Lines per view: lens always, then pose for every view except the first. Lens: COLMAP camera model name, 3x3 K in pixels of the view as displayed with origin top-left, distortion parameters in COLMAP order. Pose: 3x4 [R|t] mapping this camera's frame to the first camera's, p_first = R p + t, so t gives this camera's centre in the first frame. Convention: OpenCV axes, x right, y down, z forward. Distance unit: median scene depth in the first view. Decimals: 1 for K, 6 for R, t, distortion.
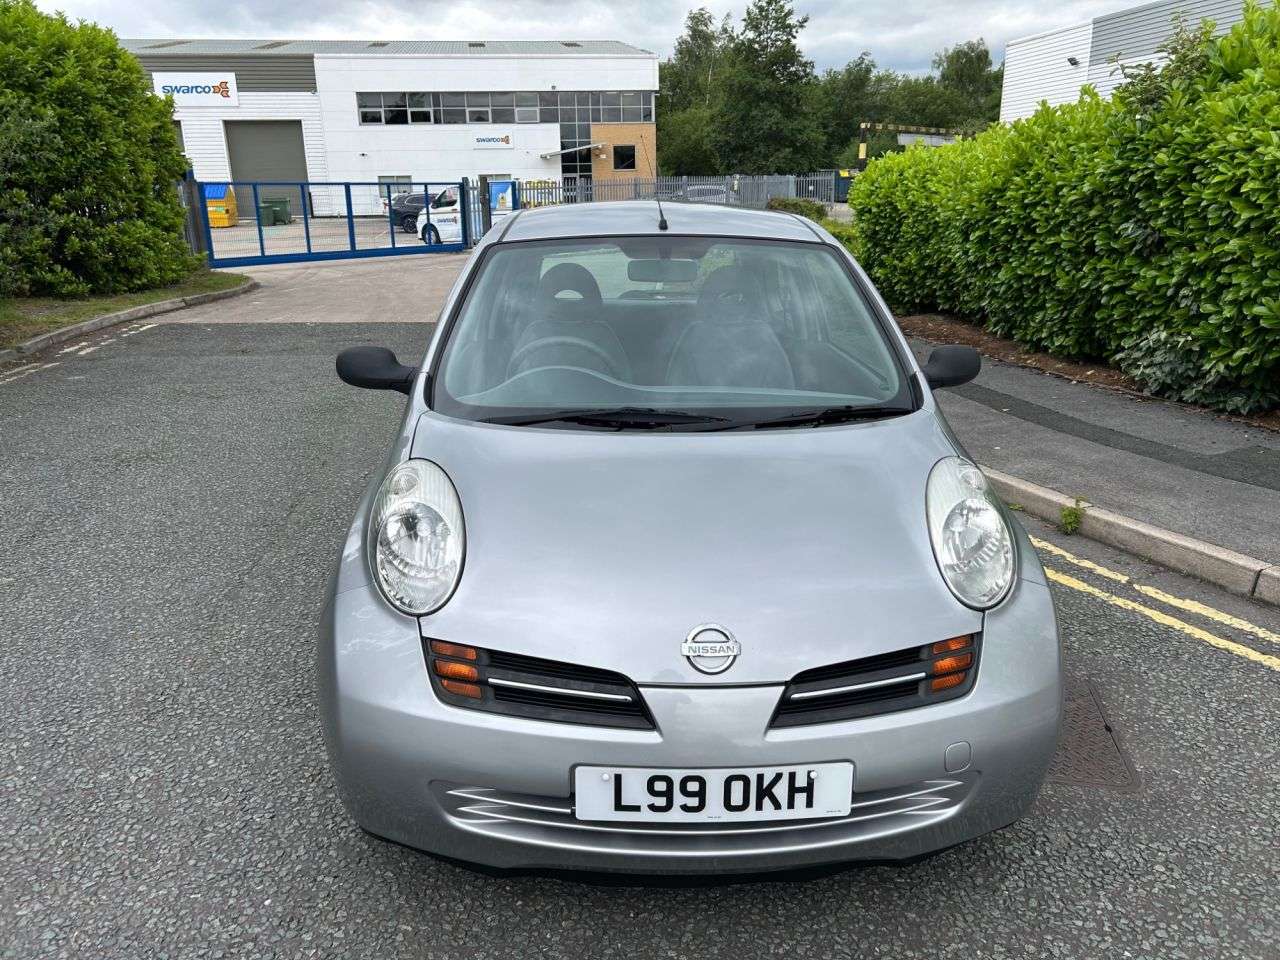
lens RADIAL K [[932.6, 0, 631.6], [0, 932.6, 479.9], [0, 0, 1]] dist [0.030015, -0.038214]
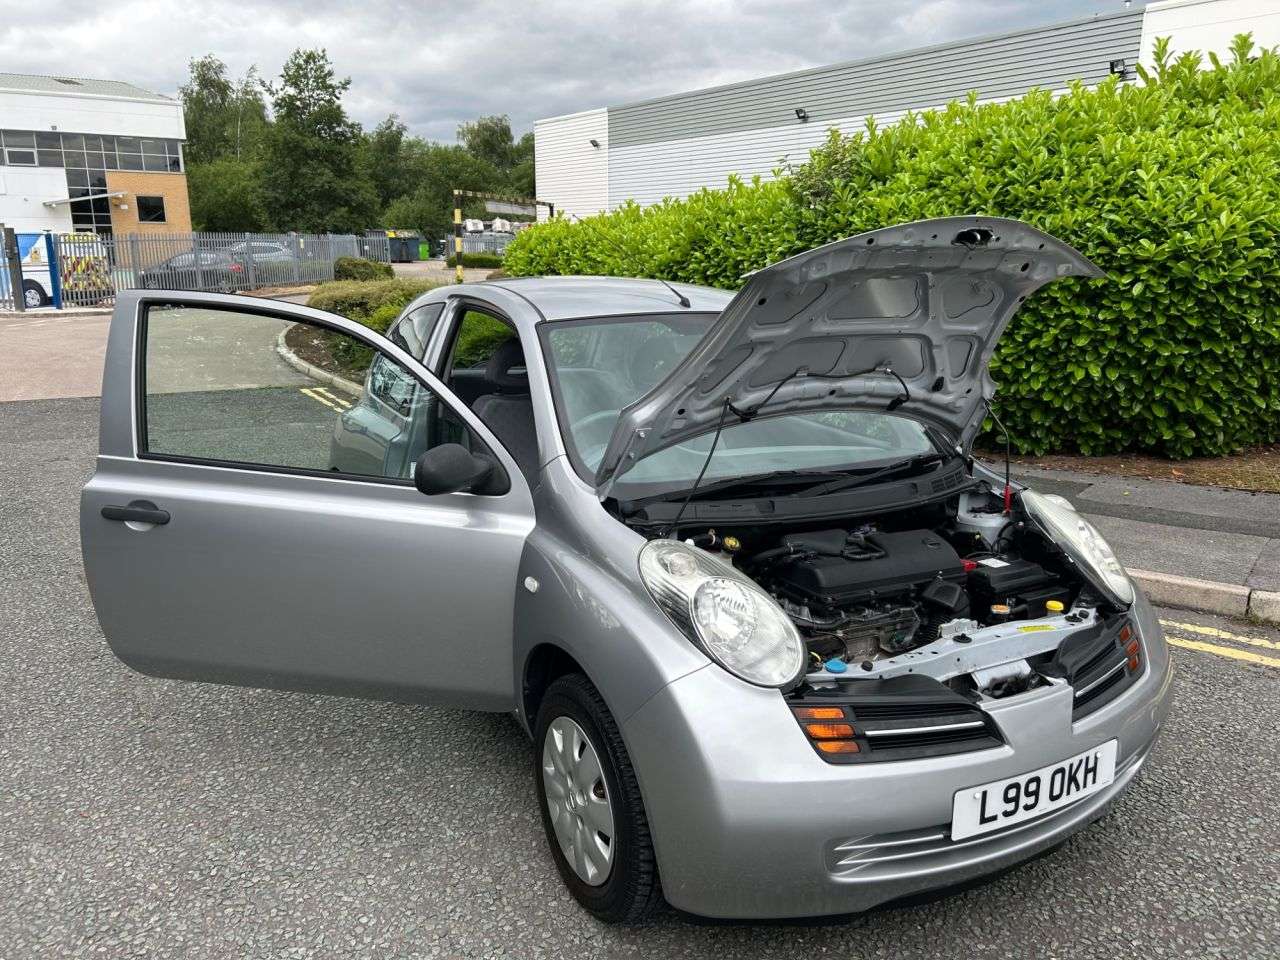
lens RADIAL K [[932.6, 0, 641.0], [0, 932.6, 485.2], [0, 0, 1]] dist [0.030015, -0.038214]
pose [[0.894458, -0.087108, 0.438586, -0.174997], [0.111177, 0.993364, -0.029442, -0.013727], [-0.433111, 0.075095, 0.898207, 0.026683]]
